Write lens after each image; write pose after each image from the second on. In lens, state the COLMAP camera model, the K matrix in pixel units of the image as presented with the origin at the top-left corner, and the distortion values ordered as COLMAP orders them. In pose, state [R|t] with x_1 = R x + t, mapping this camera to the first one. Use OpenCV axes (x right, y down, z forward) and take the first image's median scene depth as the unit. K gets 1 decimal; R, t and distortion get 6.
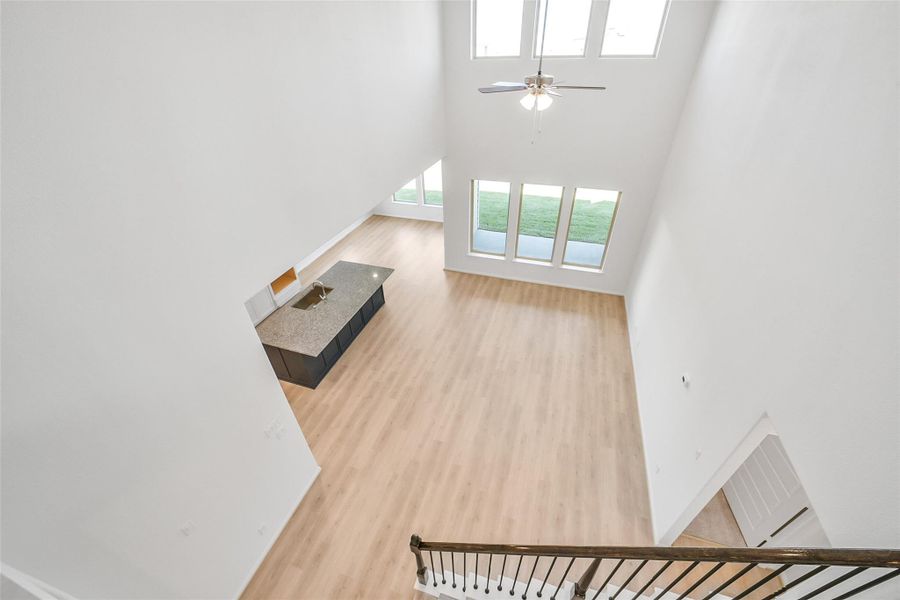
lens RADIAL K [[351.8, 0, 450.0], [0, 351.8, 300.0], [0, 0, 1]] dist [-0.026280, 0.000281]
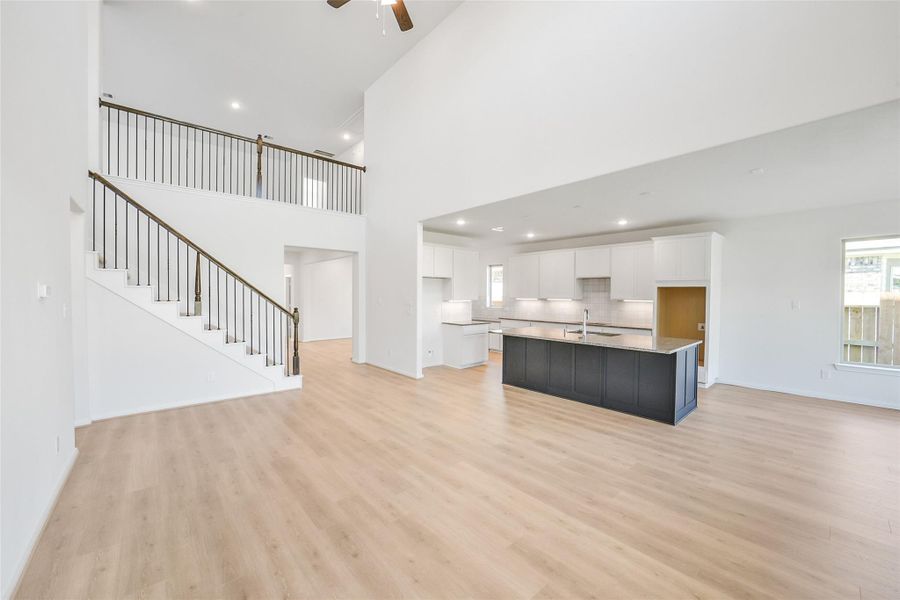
lens RADIAL K [[351.8, 0, 450.0], [0, 351.8, 300.0], [0, 0, 1]] dist [-0.026280, 0.000281]
pose [[-0.511438, 0.023404, -0.859001, 0.586750], [-0.497289, 0.807177, 0.318072, -0.198669], [0.700810, 0.589846, -0.401182, 1.227735]]
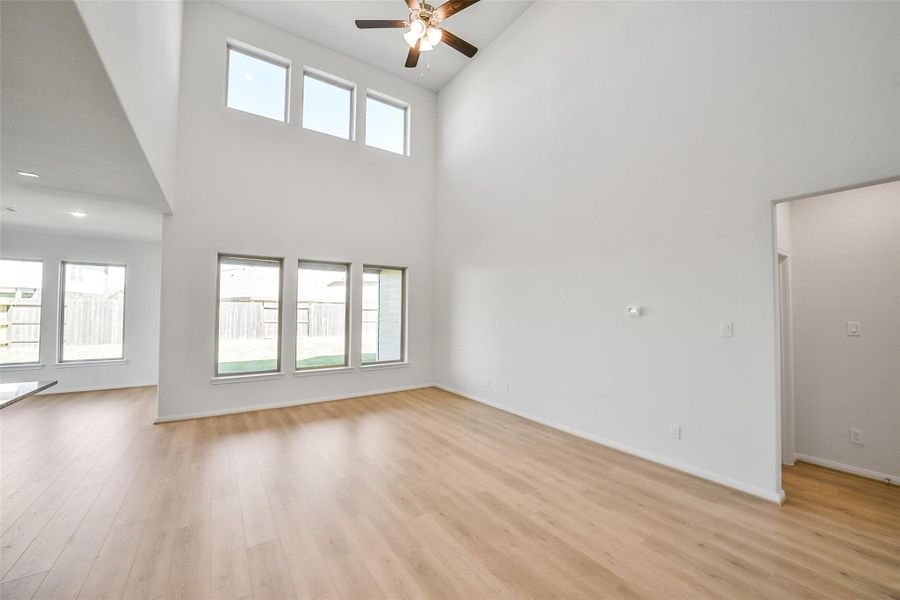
lens RADIAL K [[351.8, 0, 450.0], [0, 351.8, 300.0], [0, 0, 1]] dist [-0.026280, 0.000281]
pose [[0.613096, 0.042638, 0.788857, -0.256312], [0.449854, 0.802000, -0.392973, 0.254854], [-0.649419, 0.595801, 0.472522, 0.612620]]
